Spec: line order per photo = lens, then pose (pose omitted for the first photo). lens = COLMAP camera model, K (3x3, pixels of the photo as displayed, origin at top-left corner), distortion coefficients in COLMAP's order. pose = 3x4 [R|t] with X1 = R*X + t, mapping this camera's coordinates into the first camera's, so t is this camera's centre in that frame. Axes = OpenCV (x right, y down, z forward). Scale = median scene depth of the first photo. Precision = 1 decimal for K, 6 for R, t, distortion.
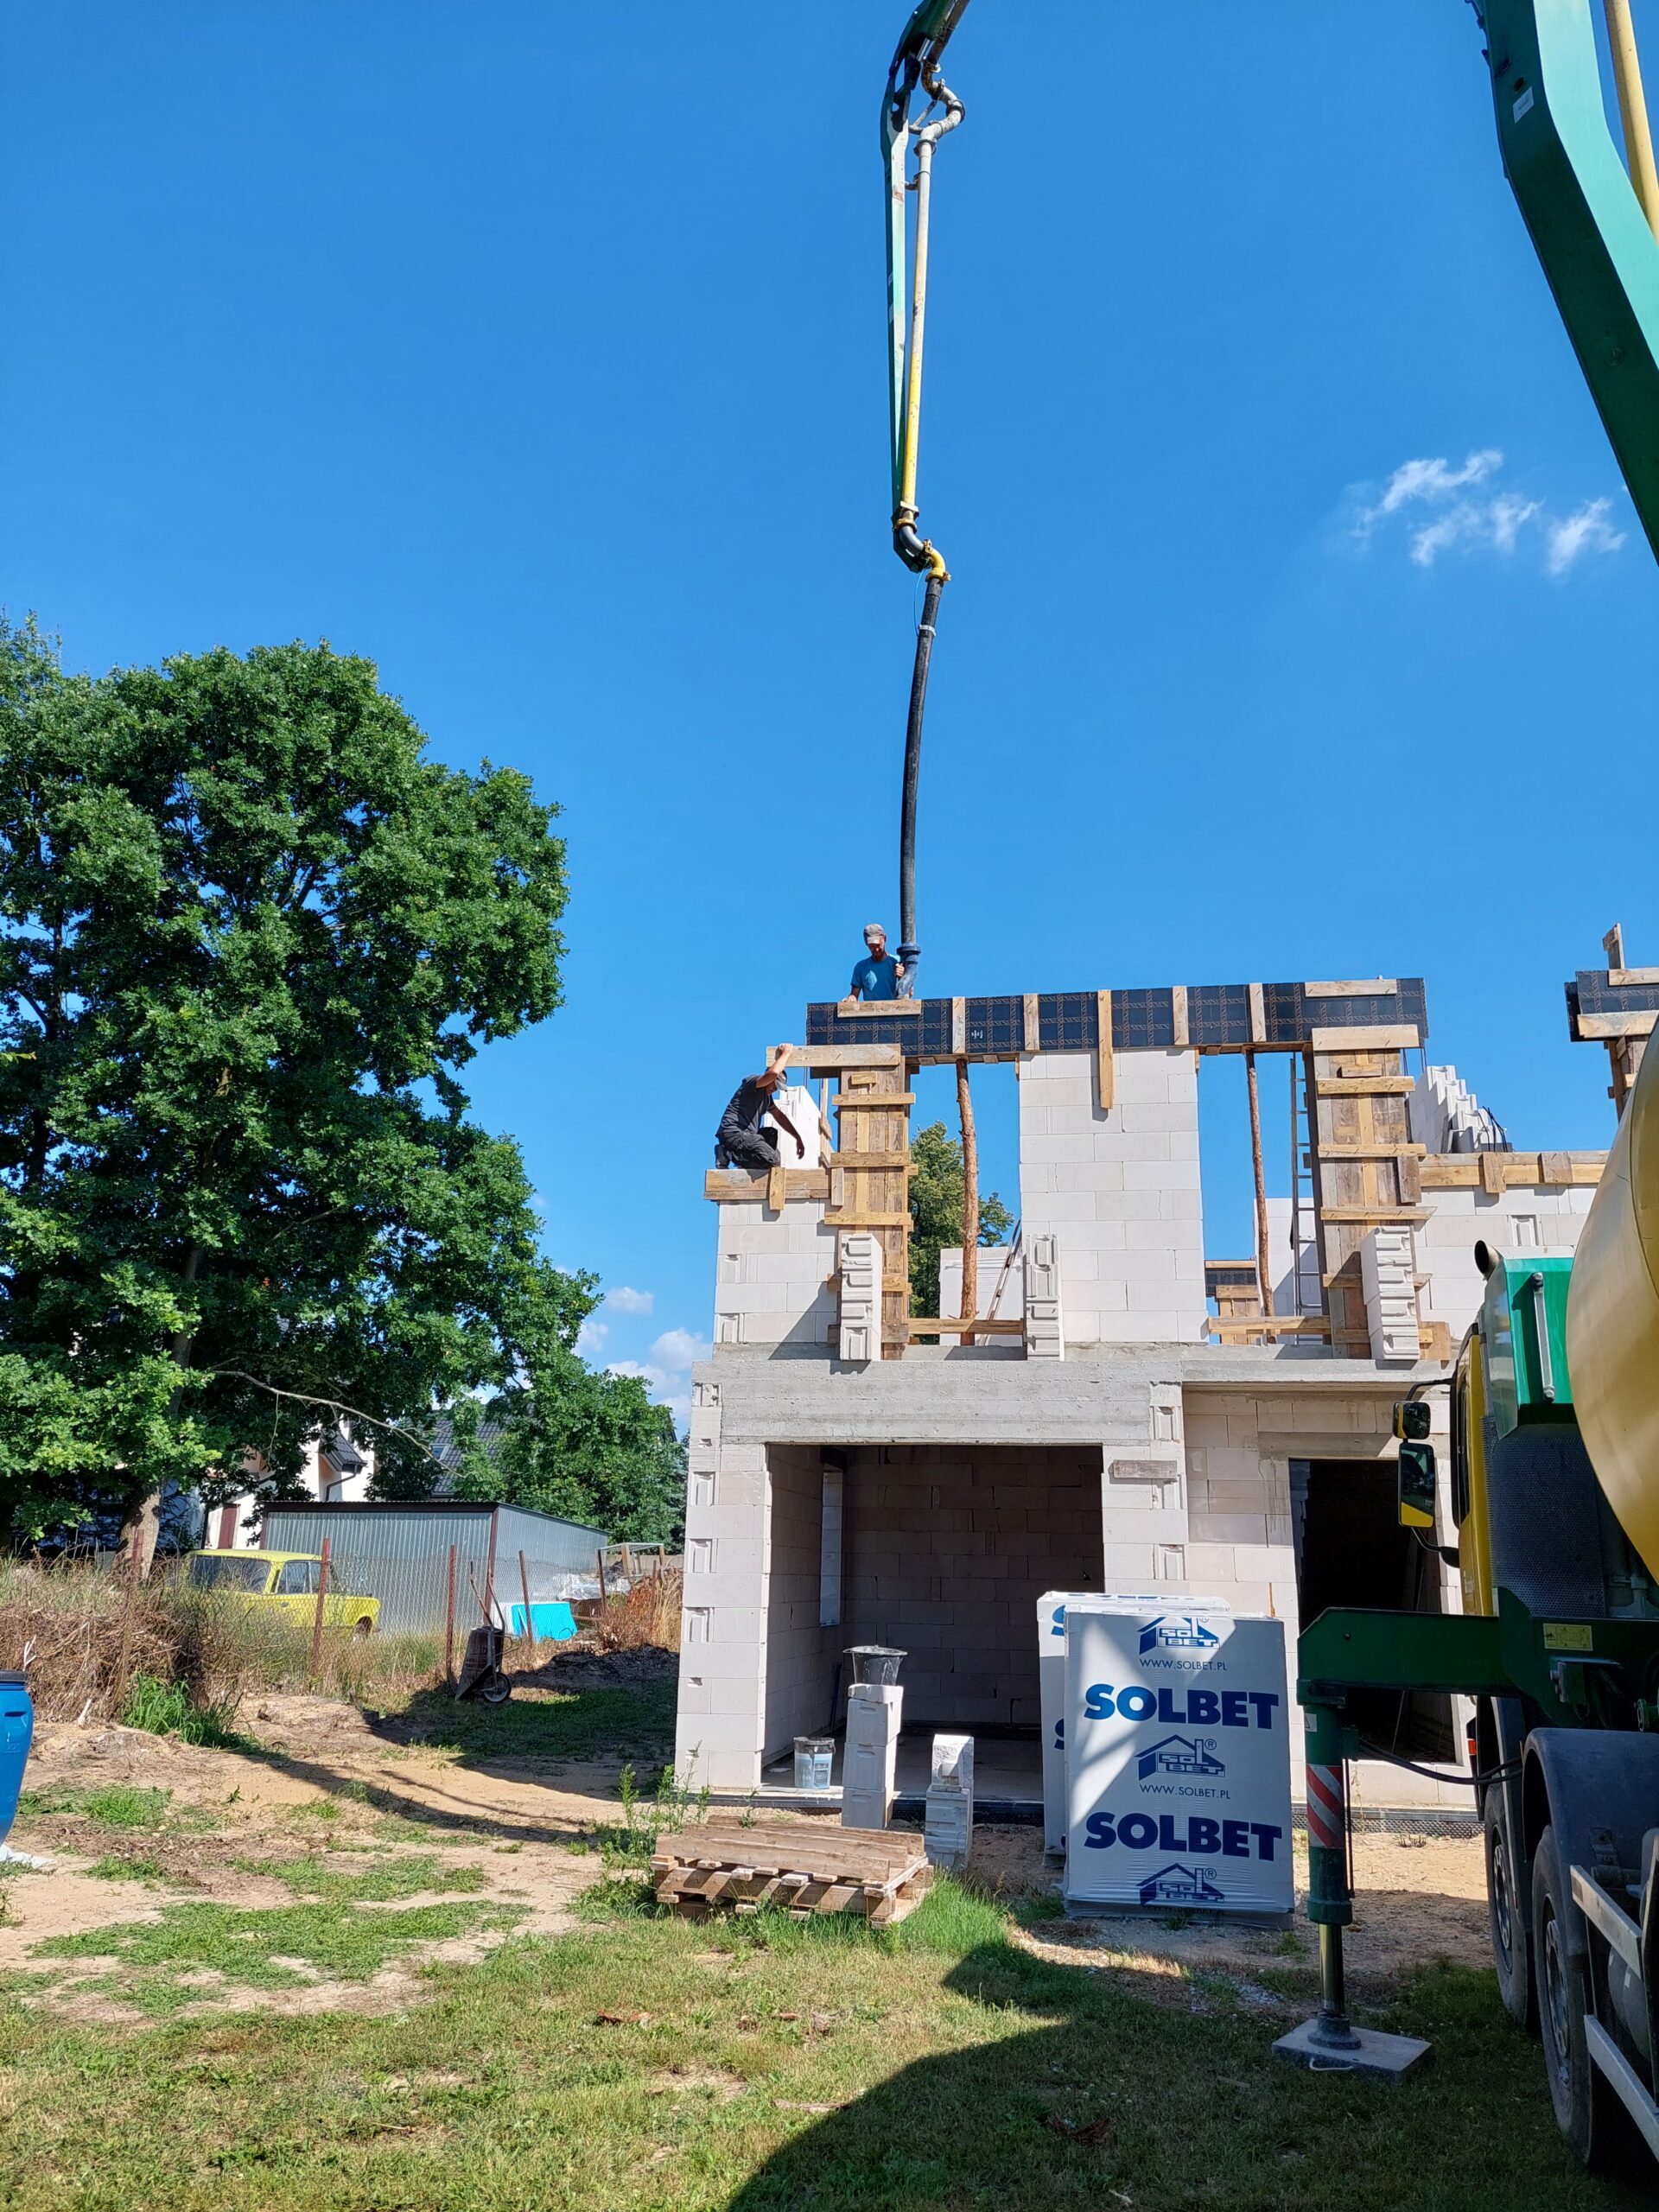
lens RADIAL K [[1550.7, 0, 829.5], [0, 1550.7, 1106.0], [0, 0, 1]] dist [0.074240, -0.098474]
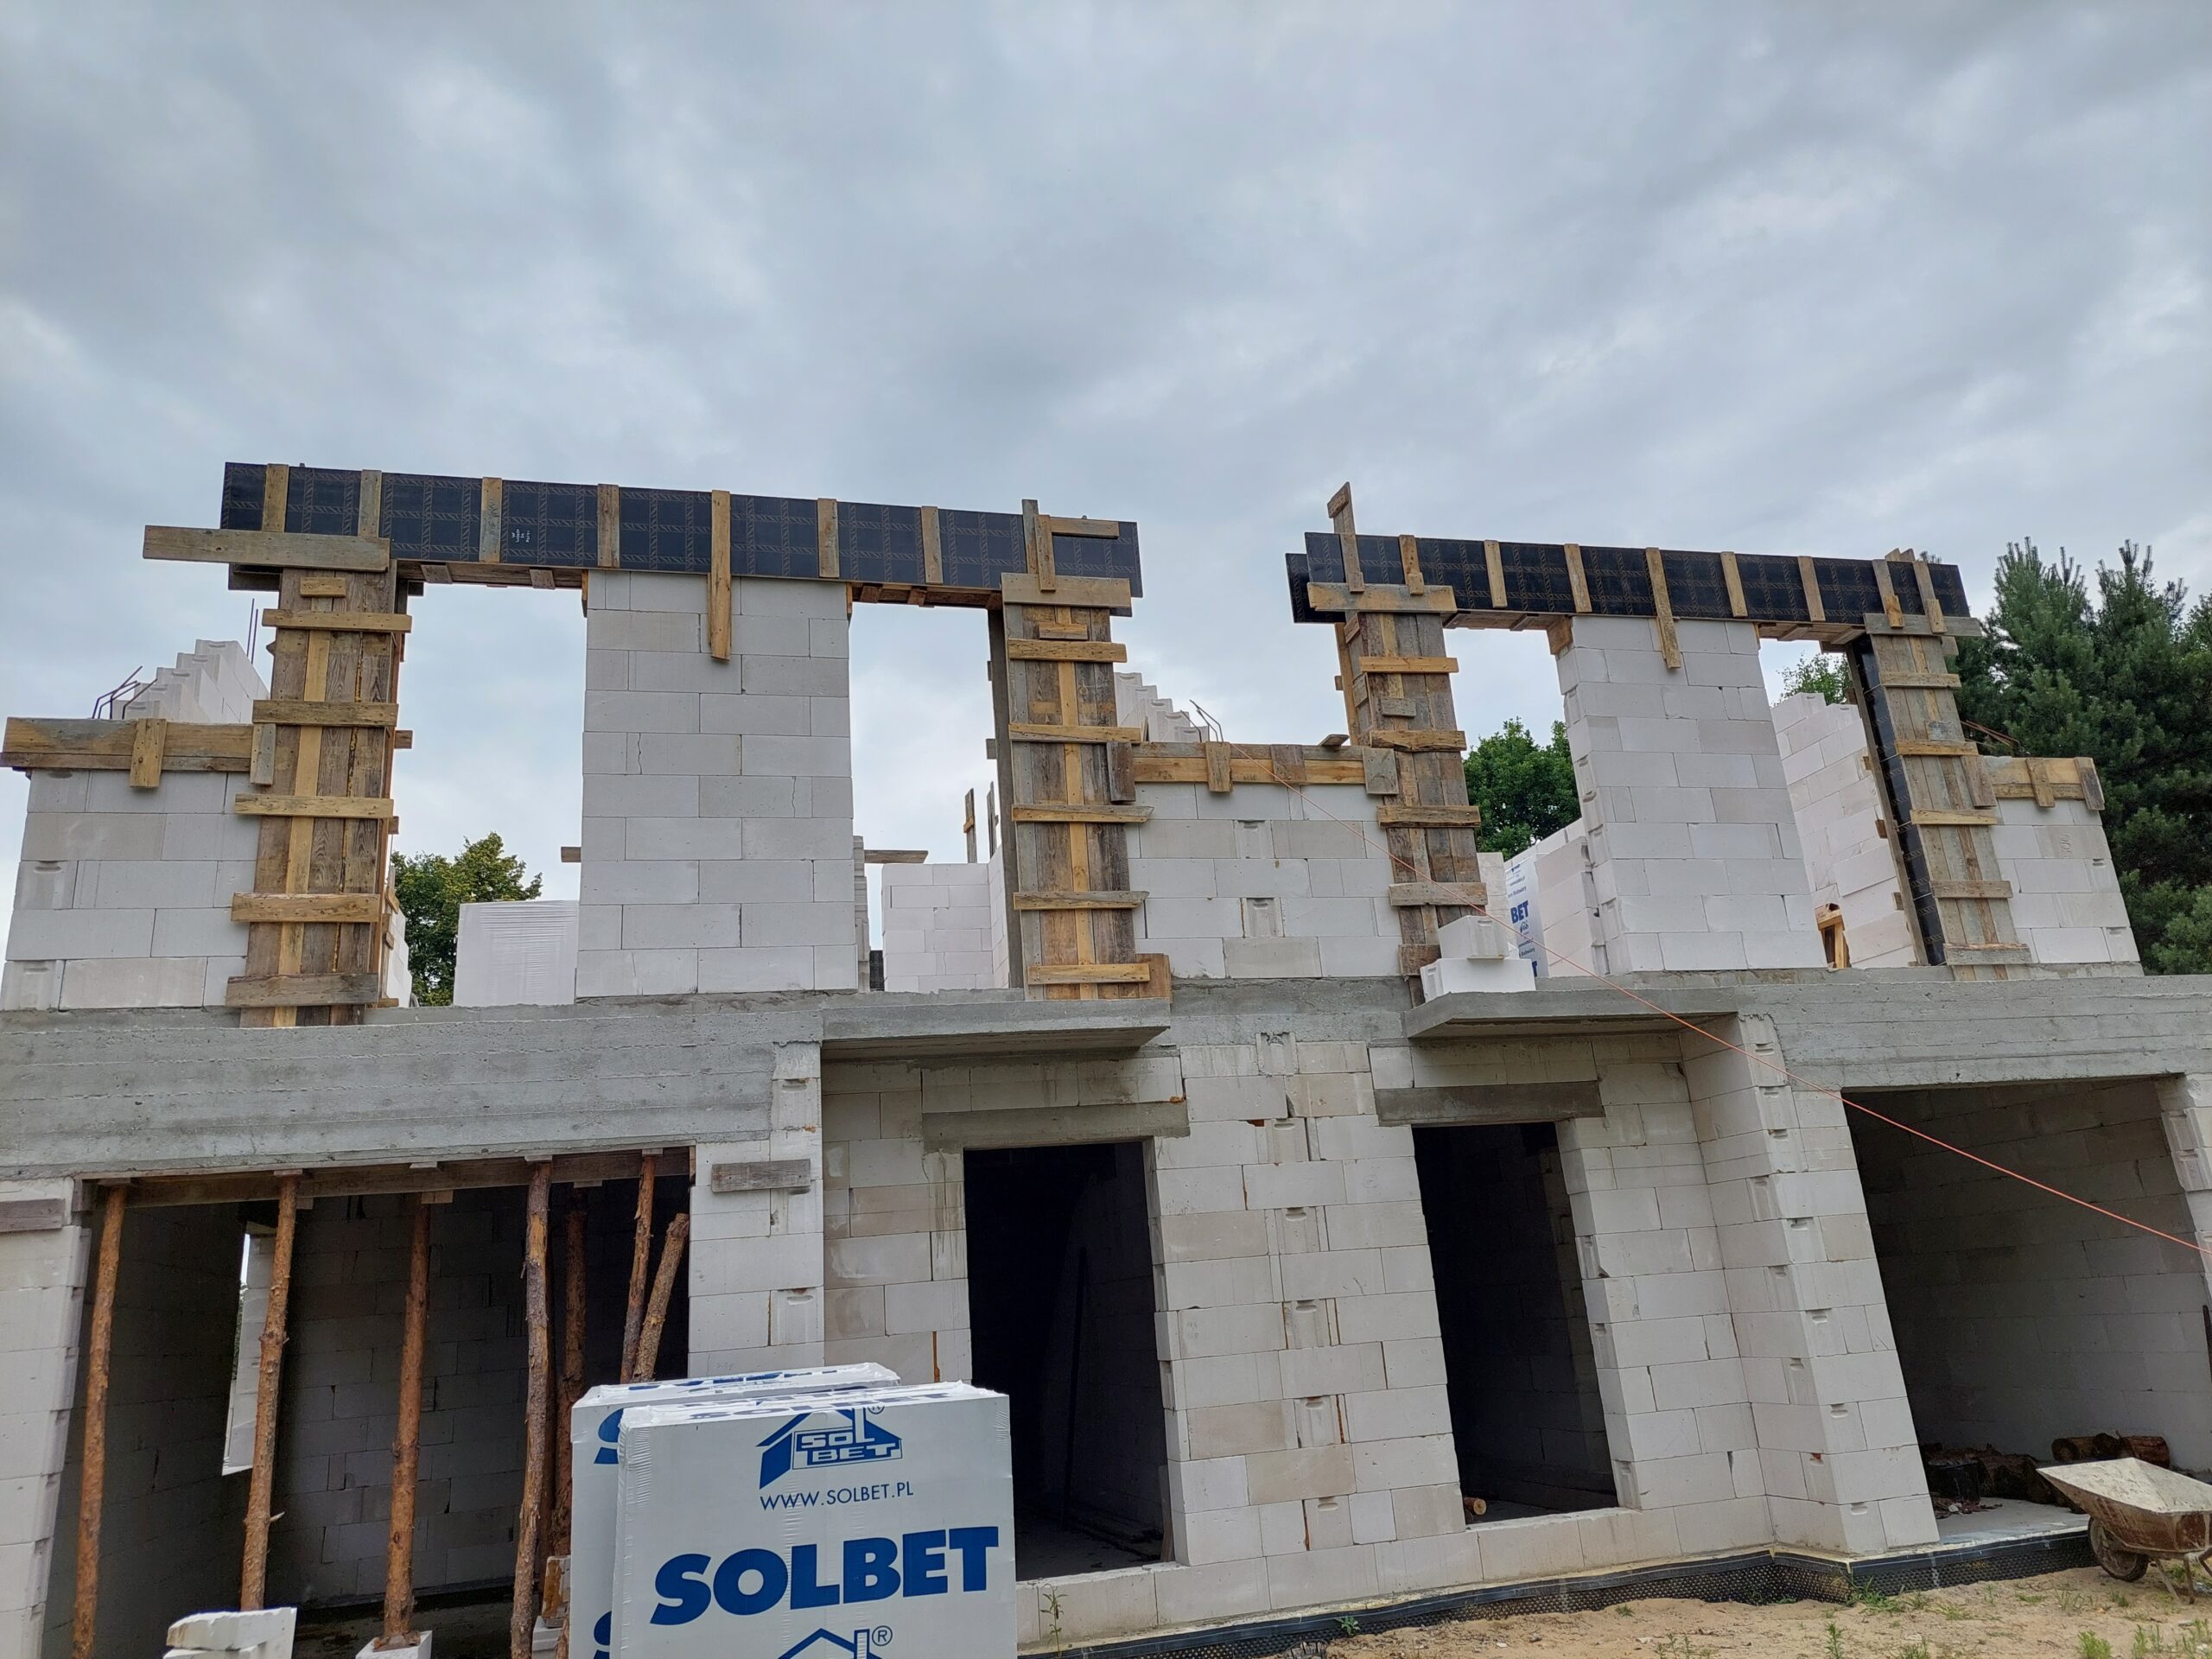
lens RADIAL K [[1550.7, 0, 1108.0], [0, 1550.7, 817.1], [0, 0, 1]] dist [0.074240, -0.098474]
pose [[0.904173, 0.042085, 0.425089, 0.048019], [-0.030171, 0.998941, -0.034724, 0.096994], [-0.426100, 0.018571, 0.904485, 0.331748]]
